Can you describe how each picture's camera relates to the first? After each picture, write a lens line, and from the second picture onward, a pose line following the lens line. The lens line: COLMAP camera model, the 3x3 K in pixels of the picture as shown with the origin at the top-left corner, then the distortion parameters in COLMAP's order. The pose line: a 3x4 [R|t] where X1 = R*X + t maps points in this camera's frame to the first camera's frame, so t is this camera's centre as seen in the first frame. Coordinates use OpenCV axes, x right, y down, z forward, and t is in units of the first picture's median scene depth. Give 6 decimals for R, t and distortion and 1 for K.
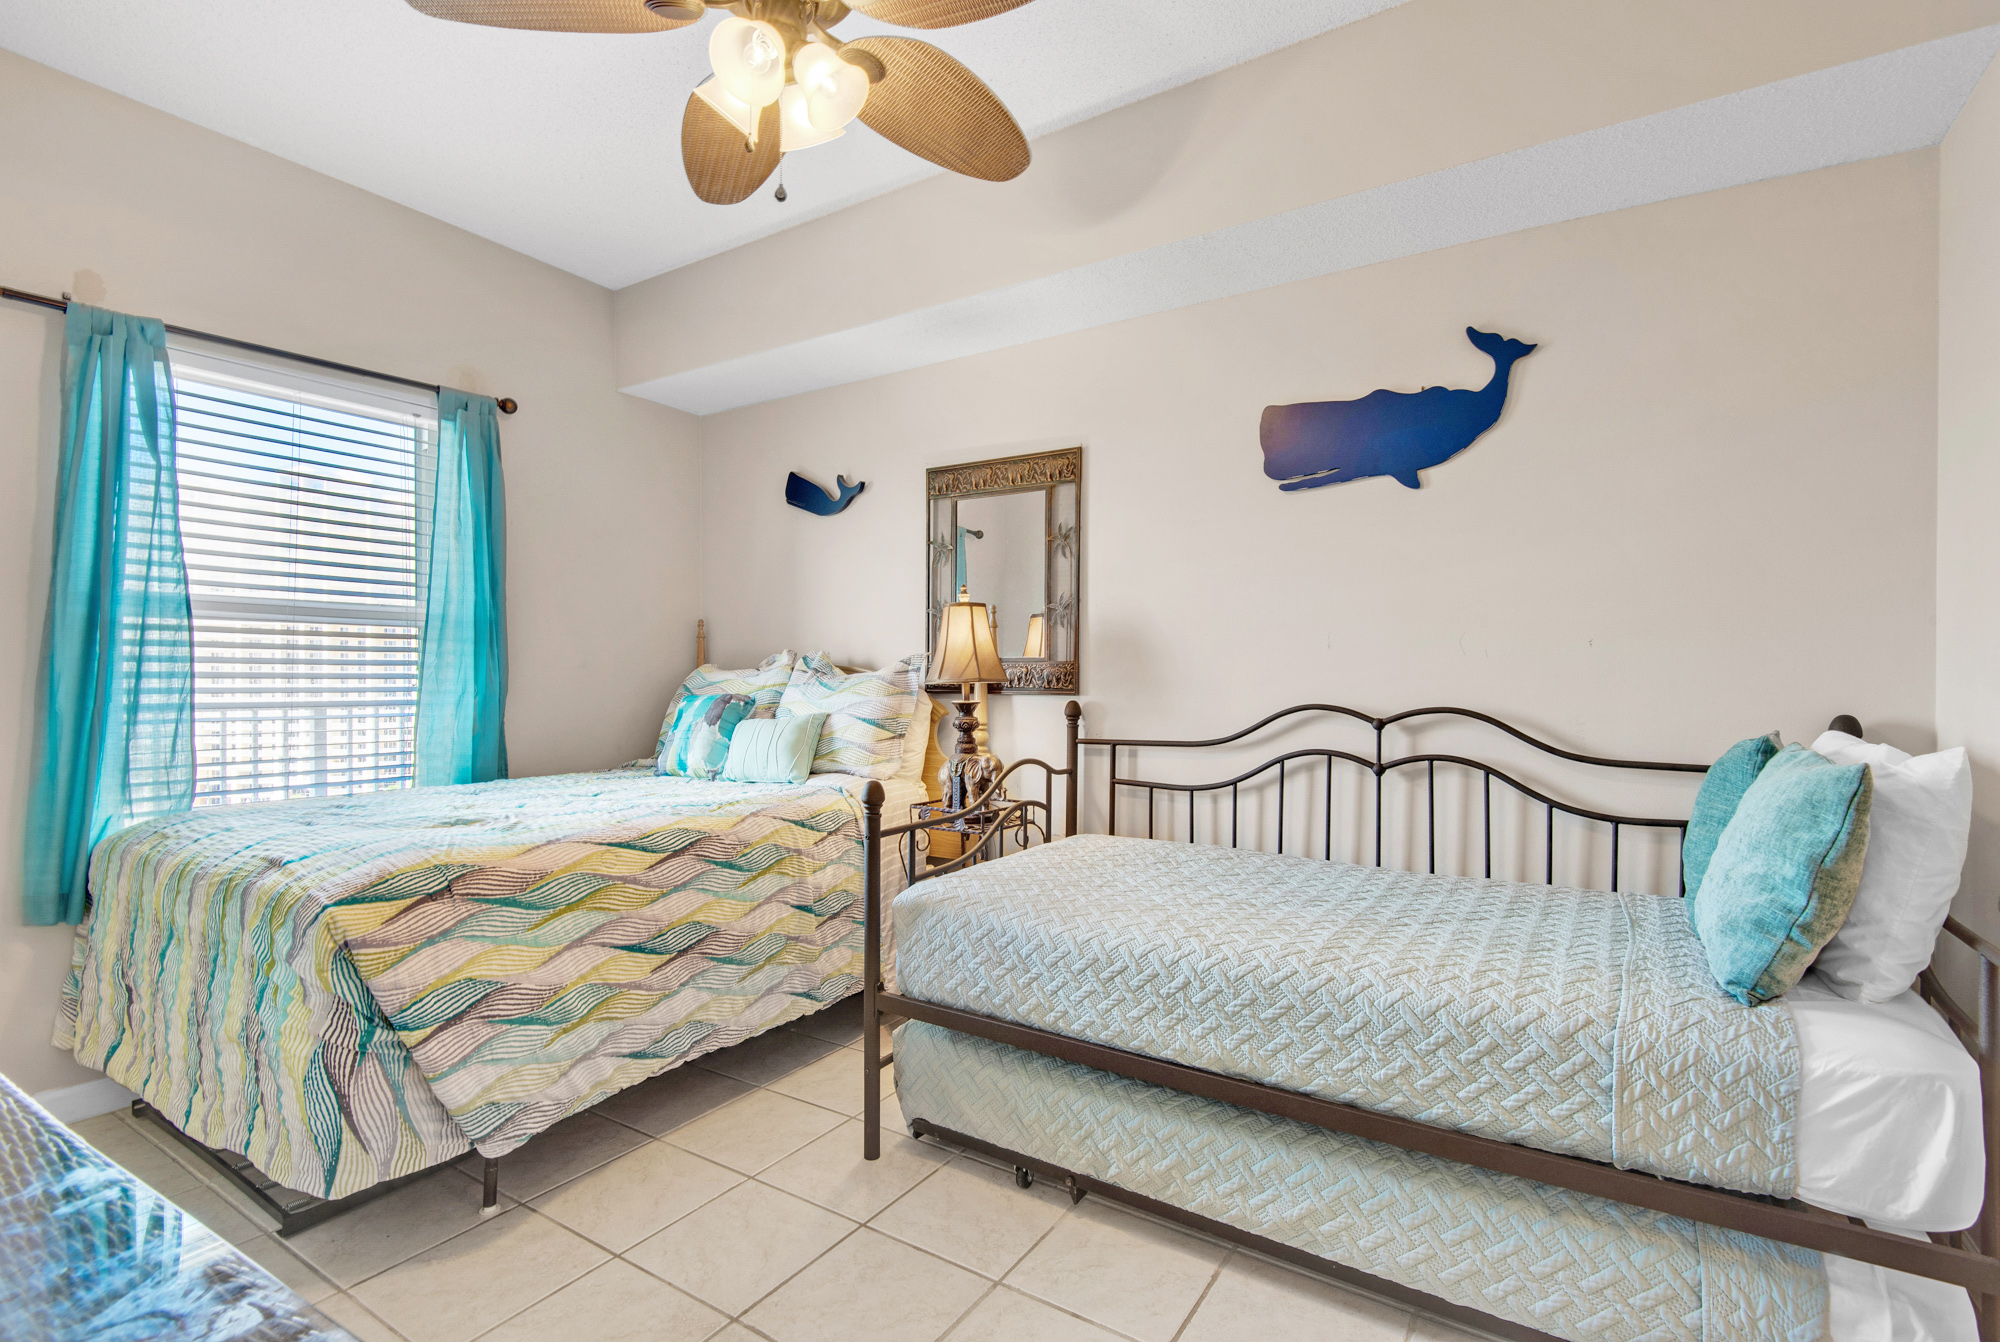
lens RADIAL K [[889.6, 0, 1090.1], [0, 889.6, 698.6], [0, 0, 1]] dist [-0.000322, -0.009141]
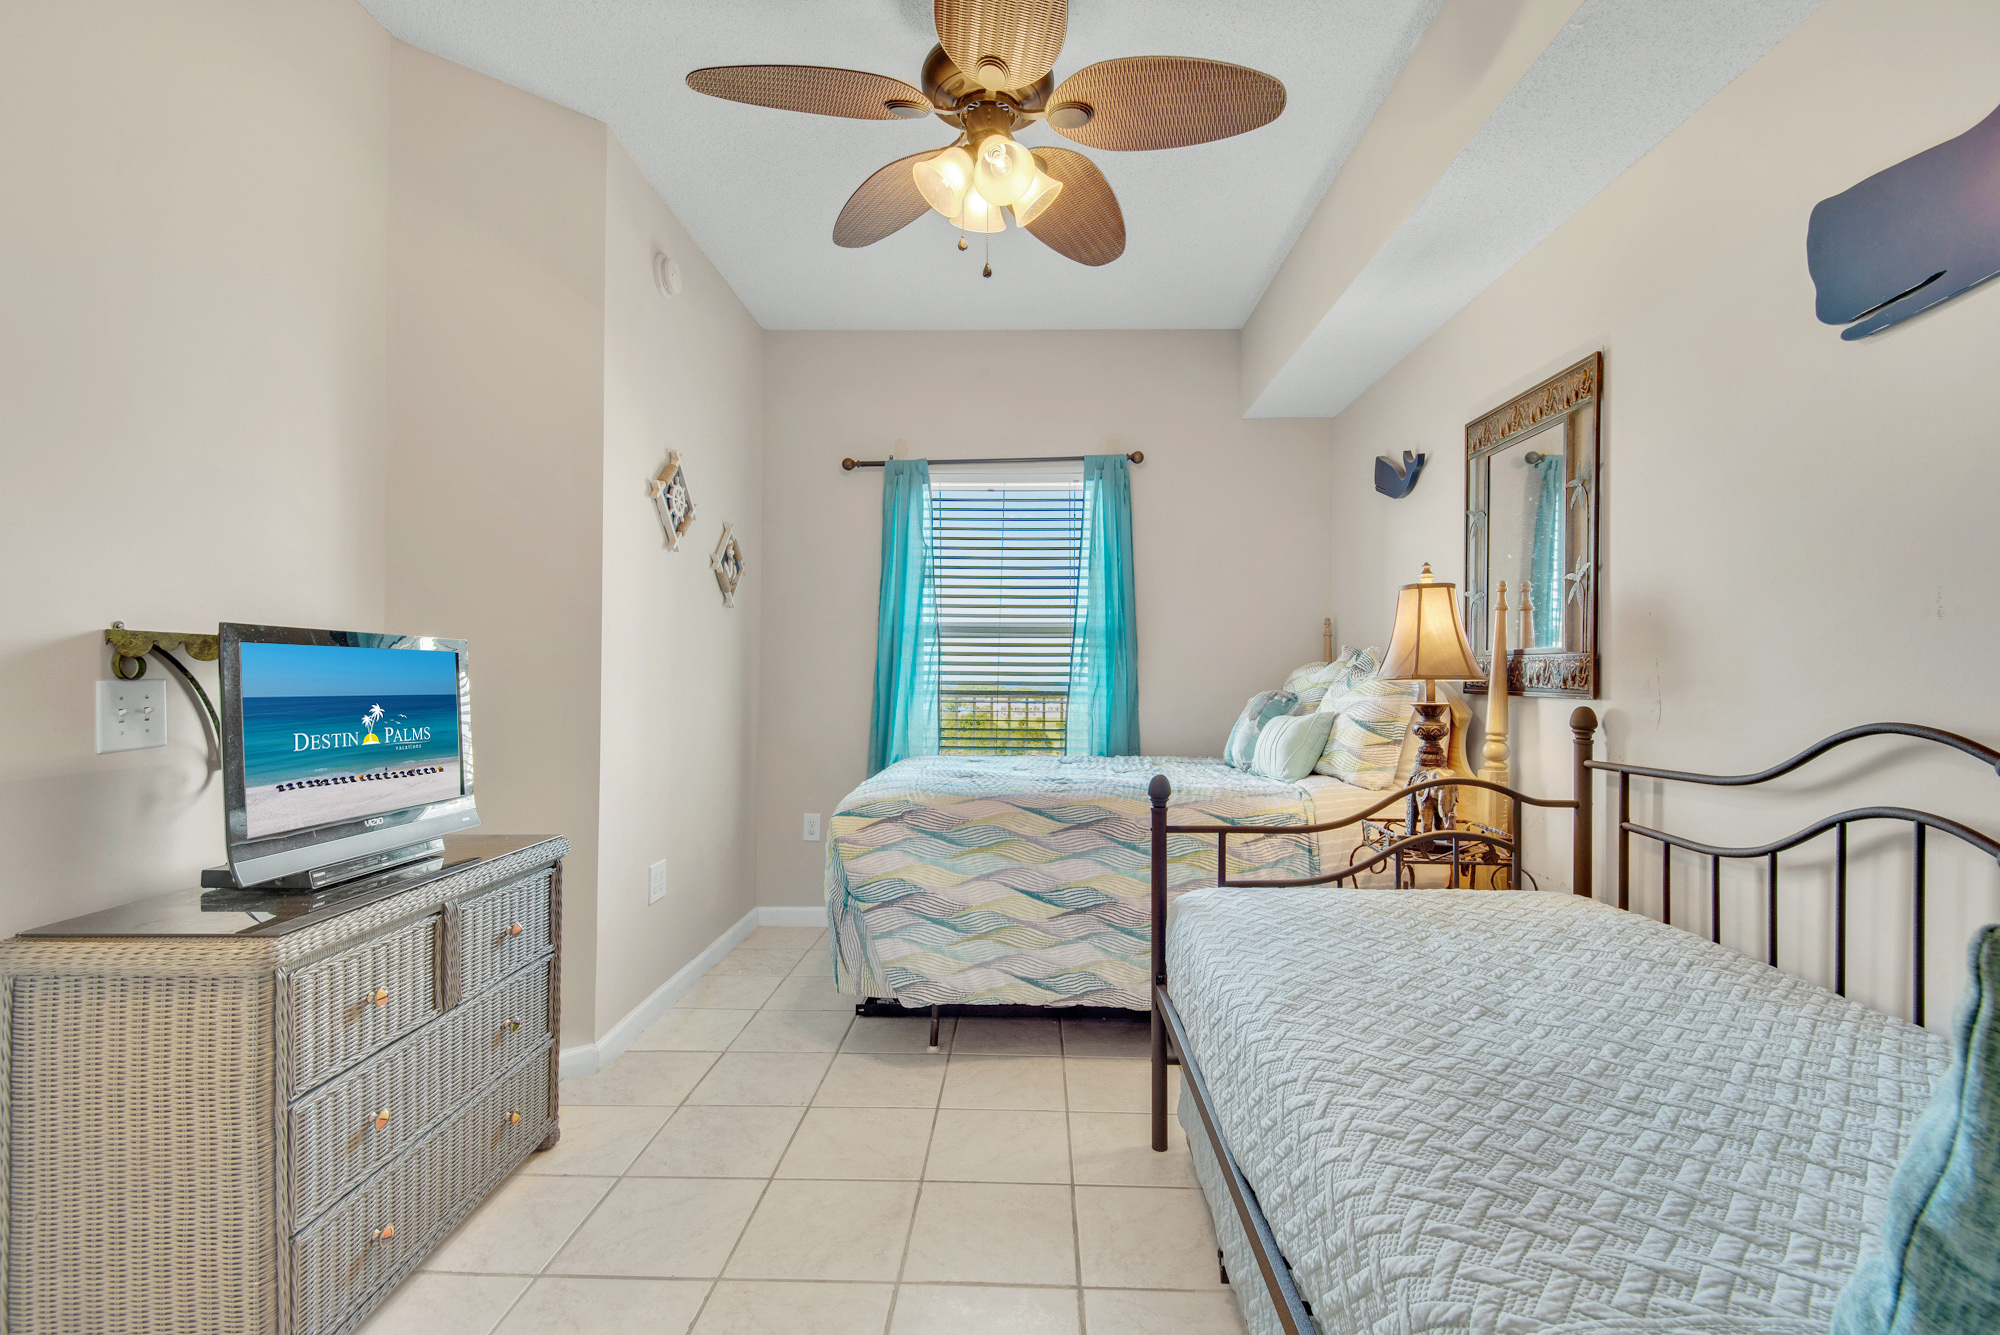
lens RADIAL K [[925.1, 0, 1000.0], [0, 925.1, 667.5], [0, 0, 1]] dist [-0.038541, -0.000126]
pose [[0.463403, -0.007947, -0.886112, 0.423730], [-0.023403, 0.999501, -0.021203, -0.002755], [0.885838, 0.030564, 0.462986, 0.254471]]
